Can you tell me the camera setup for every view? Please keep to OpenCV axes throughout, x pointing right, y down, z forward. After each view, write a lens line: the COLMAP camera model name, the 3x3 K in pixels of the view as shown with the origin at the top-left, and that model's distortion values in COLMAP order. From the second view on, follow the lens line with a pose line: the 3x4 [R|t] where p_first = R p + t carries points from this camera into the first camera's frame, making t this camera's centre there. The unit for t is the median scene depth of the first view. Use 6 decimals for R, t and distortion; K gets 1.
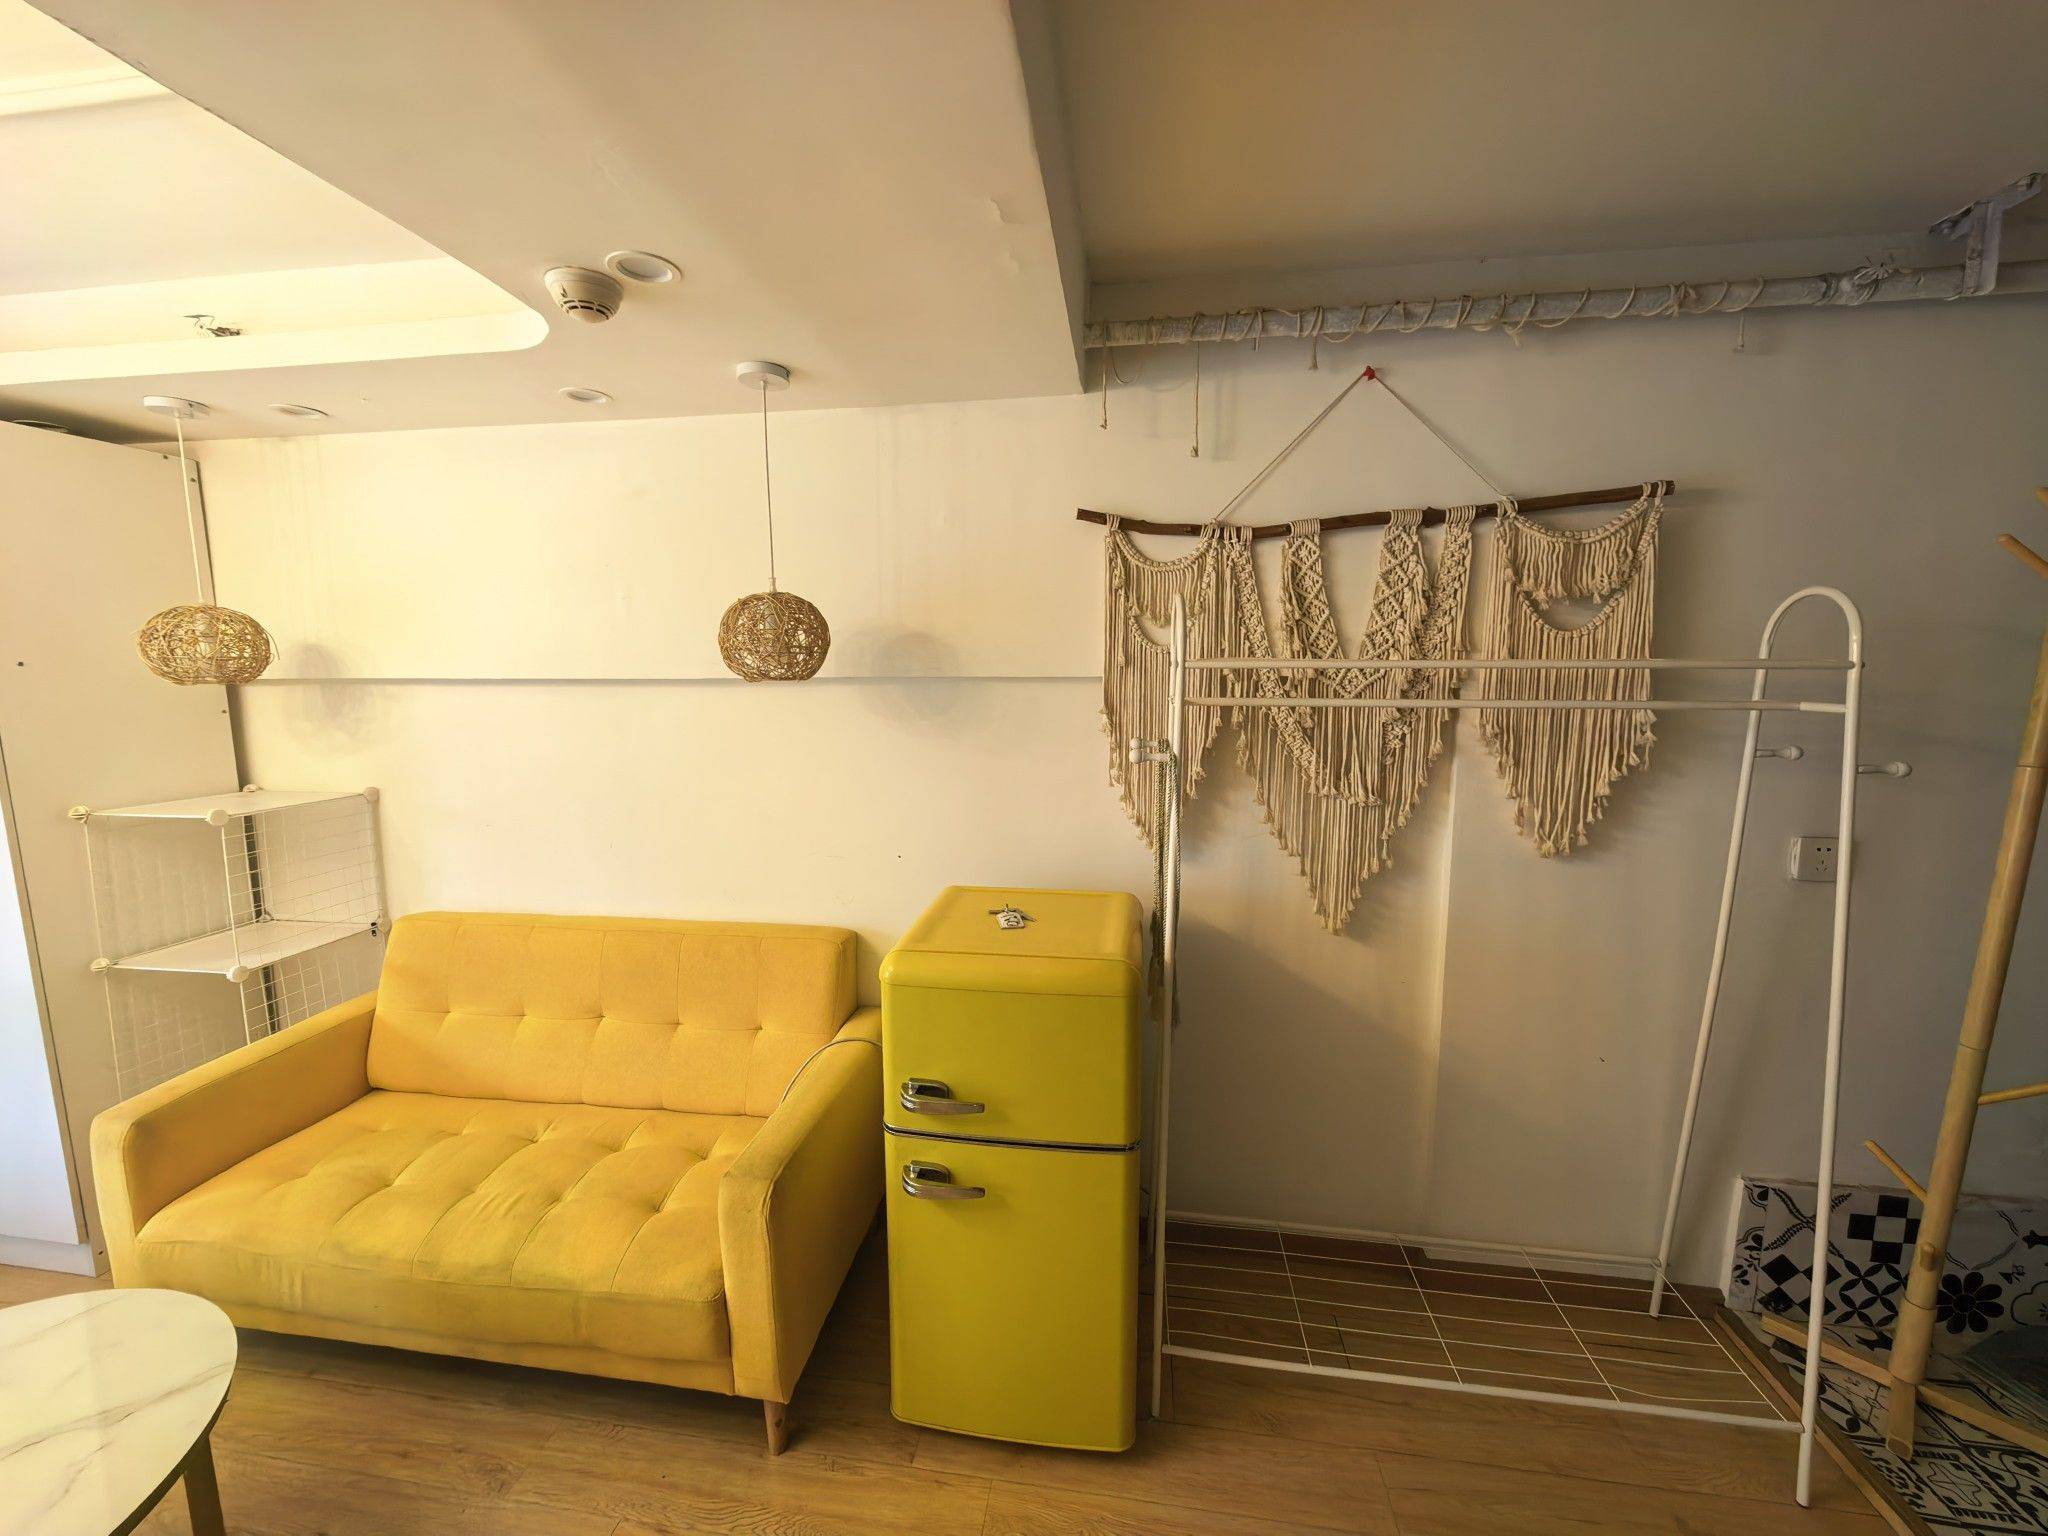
lens RADIAL K [[798.1, 0, 1019.4], [0, 798.1, 765.4], [0, 0, 1]] dist [0.005867, -0.003295]
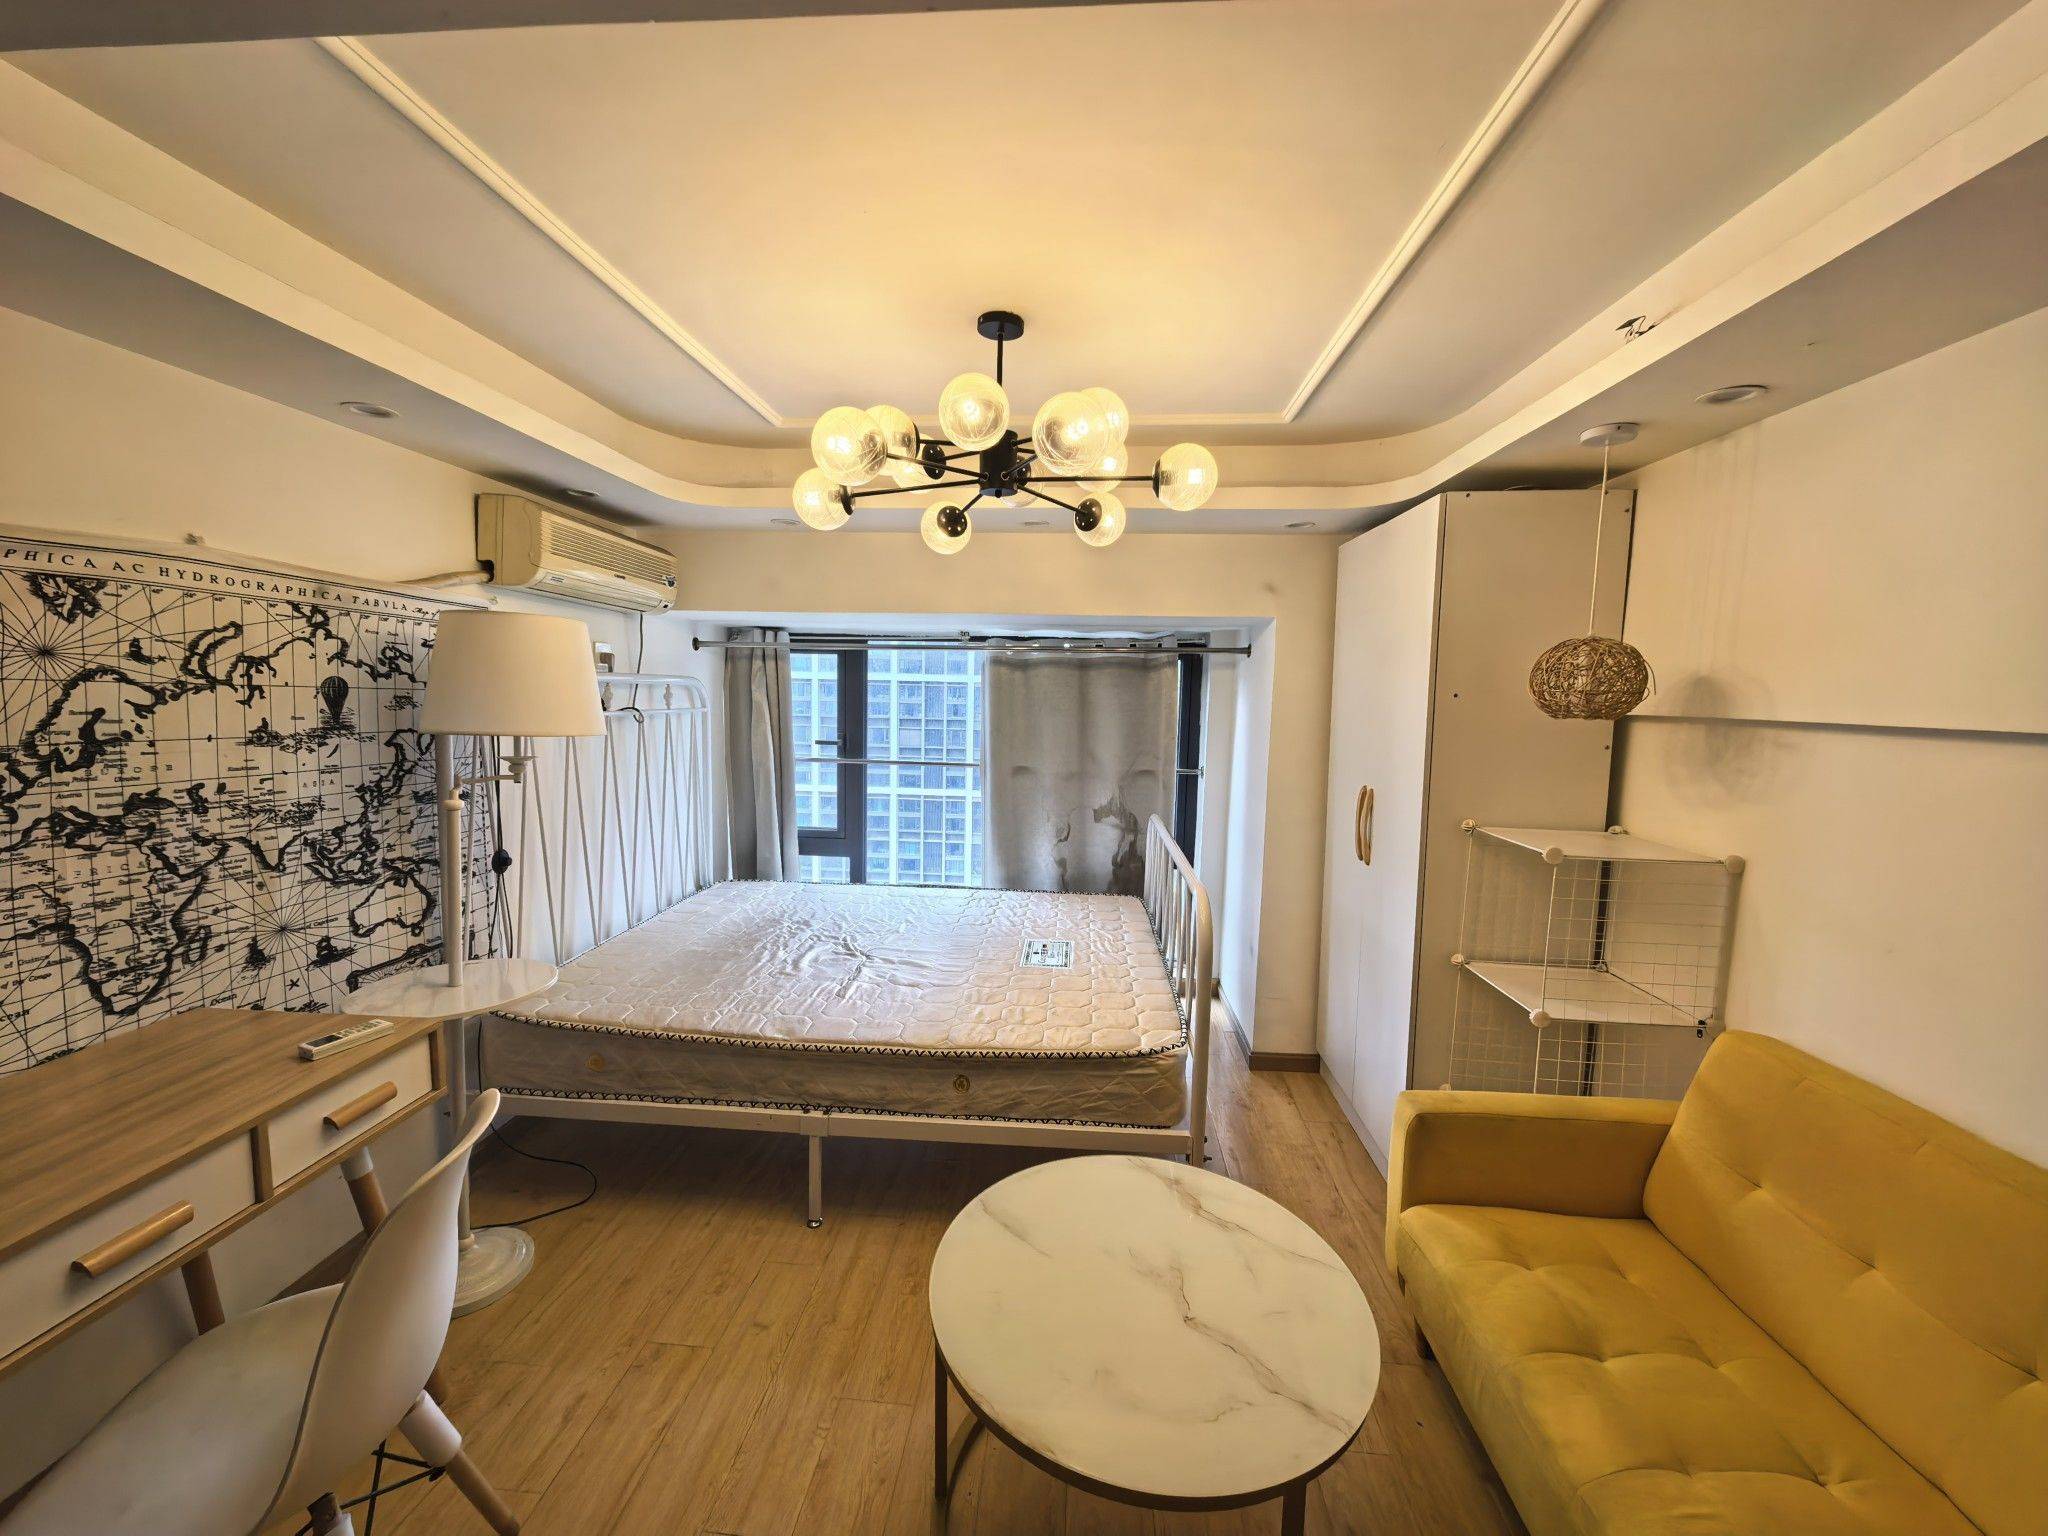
lens RADIAL K [[798.1, 0, 1019.4], [0, 798.1, 765.4], [0, 0, 1]] dist [0.005867, -0.003295]
pose [[0.062590, 0.100061, -0.993011, -0.096670], [-0.143446, 0.985533, 0.090266, -0.038810], [0.987677, 0.136794, 0.076037, 0.285146]]
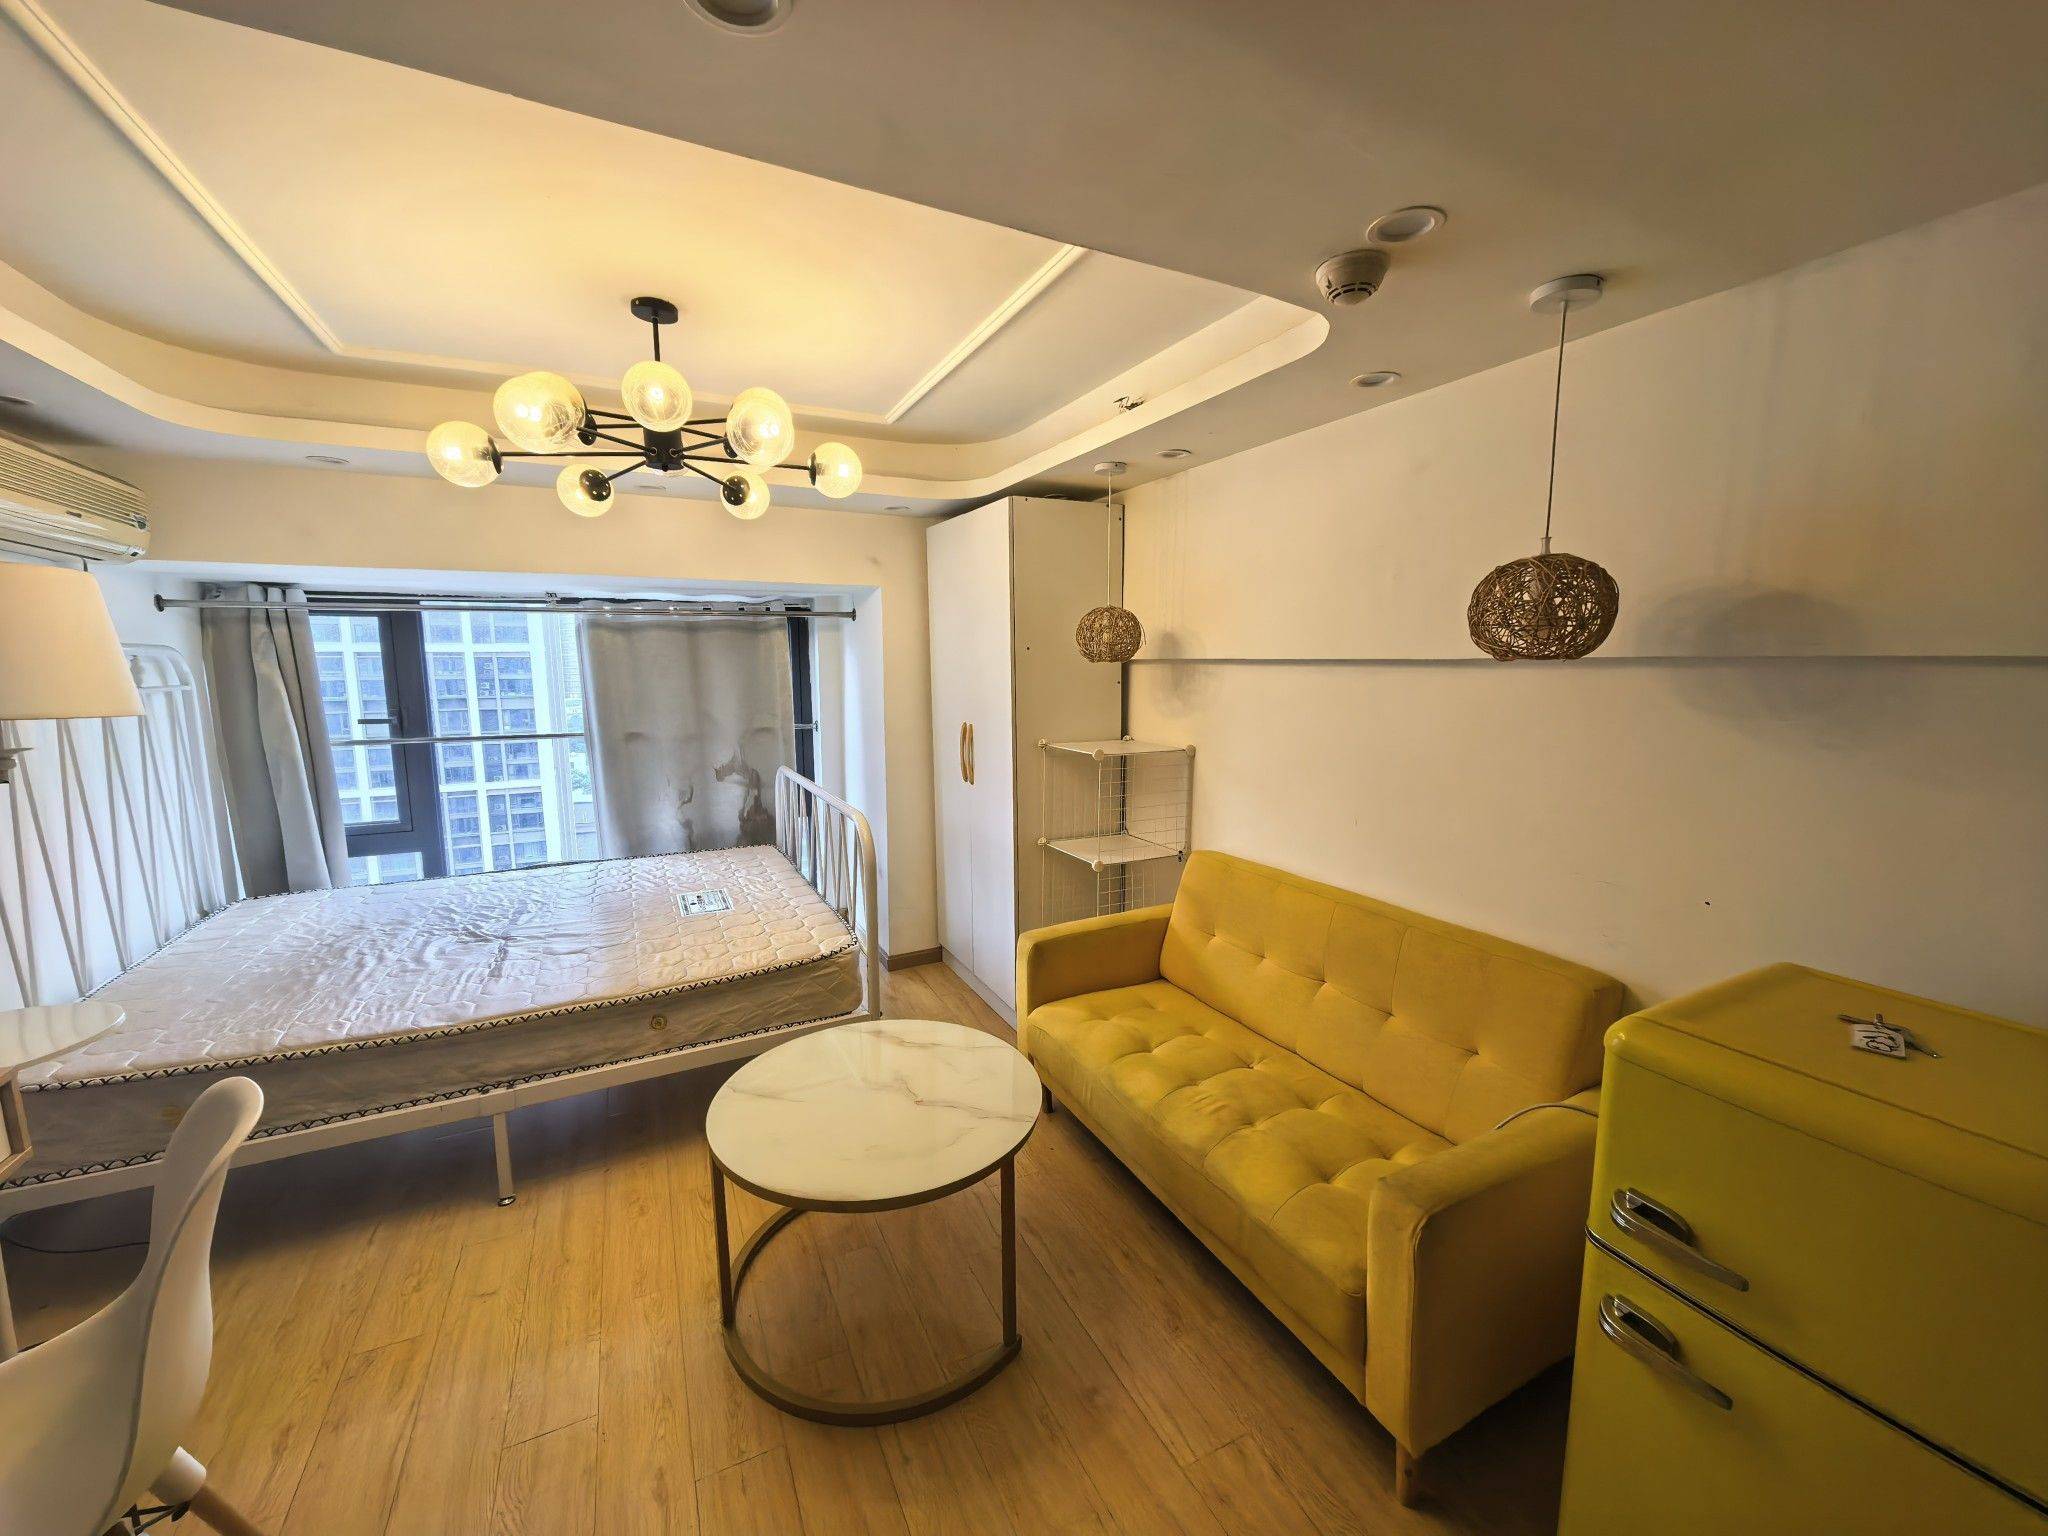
lens RADIAL K [[798.1, 0, 1019.4], [0, 798.1, 765.4], [0, 0, 1]] dist [0.005867, -0.003295]
pose [[0.568951, 0.111295, -0.814805, 0.086052], [-0.099980, 0.992812, 0.065797, 0.004215], [0.816271, 0.044029, 0.575989, 0.065815]]
